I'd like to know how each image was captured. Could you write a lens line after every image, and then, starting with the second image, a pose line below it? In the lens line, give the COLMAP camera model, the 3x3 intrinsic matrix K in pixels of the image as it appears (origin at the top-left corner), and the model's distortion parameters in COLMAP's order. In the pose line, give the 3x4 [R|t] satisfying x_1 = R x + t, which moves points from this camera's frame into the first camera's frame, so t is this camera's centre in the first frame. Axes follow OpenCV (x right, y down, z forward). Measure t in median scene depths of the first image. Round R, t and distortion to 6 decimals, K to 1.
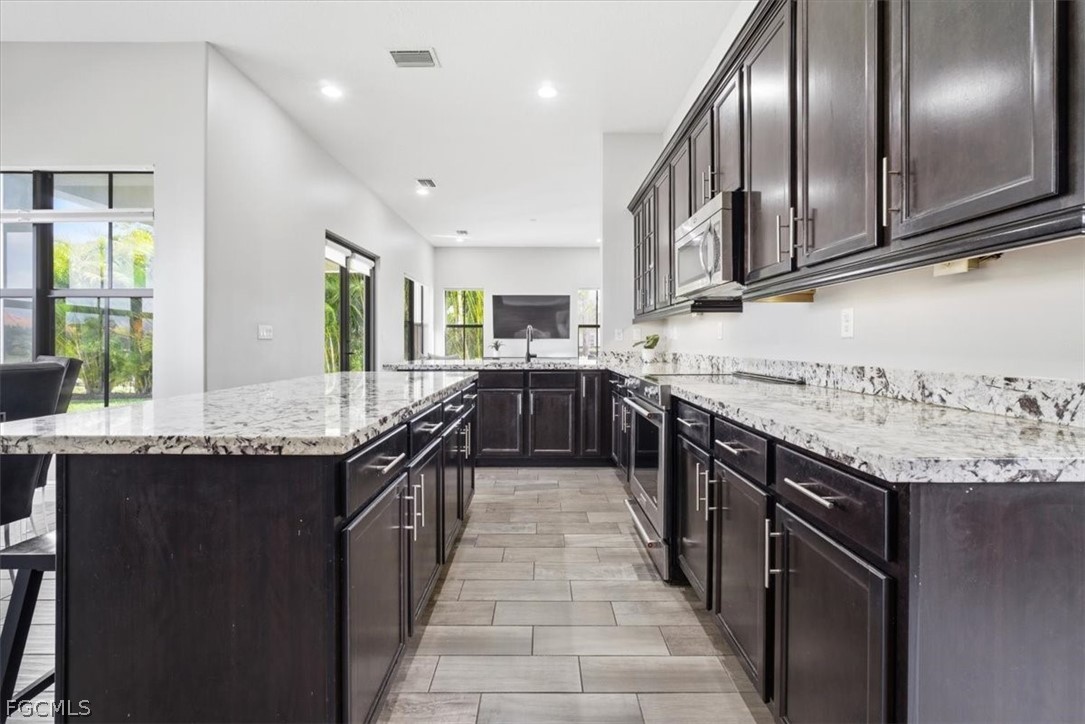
lens RADIAL K [[483.4, 0, 543.0], [0, 483.4, 339.5], [0, 0, 1]] dist [-0.001747, -0.000034]
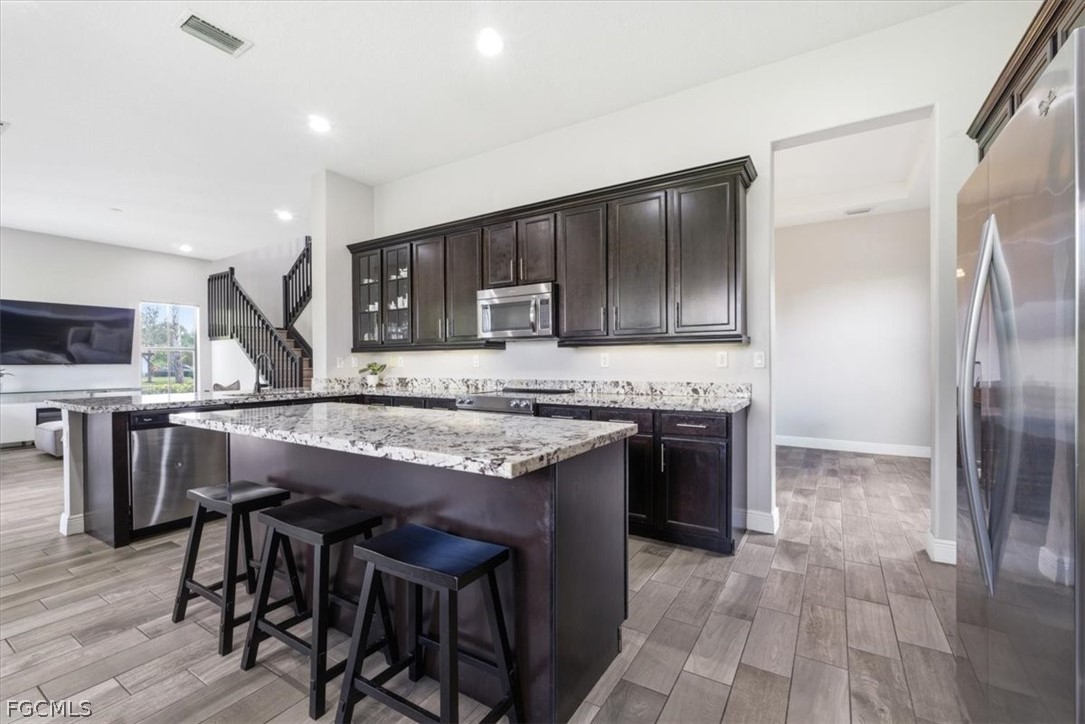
lens RADIAL K [[466.2, 0, 542.5], [0, 466.2, 362.0], [0, 0, 1]] dist [0.000748, 0.000744]
pose [[0.536855, -0.002797, 0.843670, -1.199886], [0.001599, 0.999996, 0.002298, -0.032551], [-0.843673, 0.000115, 0.536858, 0.160580]]
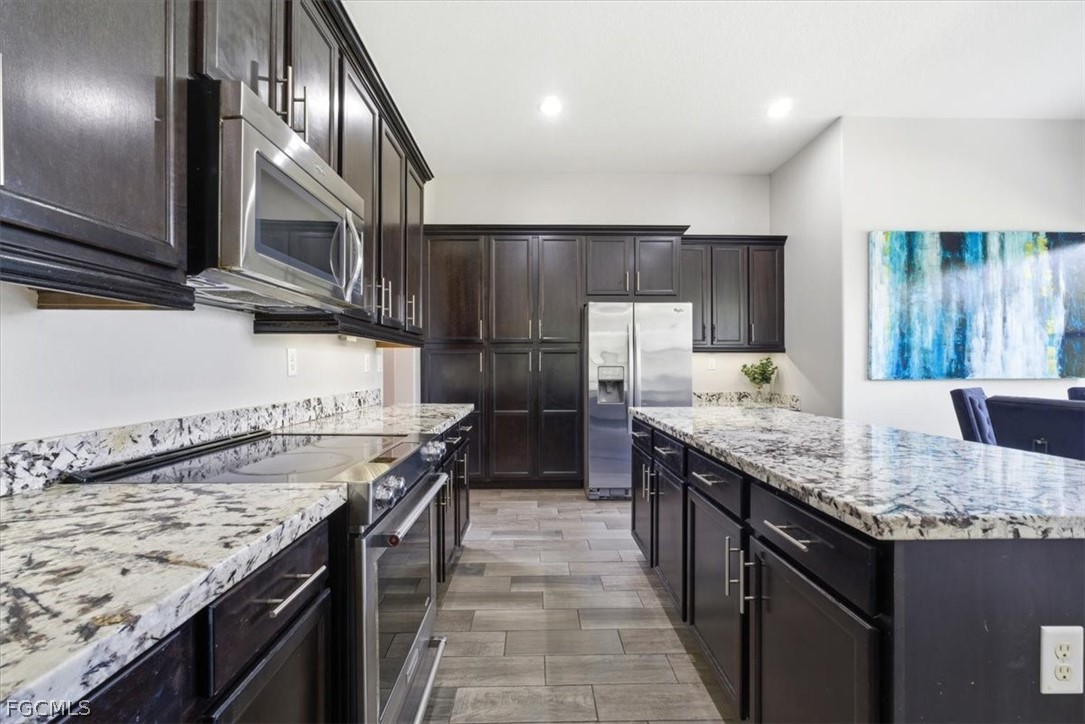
lens RADIAL K [[466.2, 0, 542.5], [0, 466.2, 362.0], [0, 0, 1]] dist [0.000748, 0.000744]
pose [[-0.999904, 0.000968, -0.013854, 0.083043], [0.001173, 0.999890, -0.014810, -0.018919], [0.013838, -0.014825, -0.999794, 2.079119]]
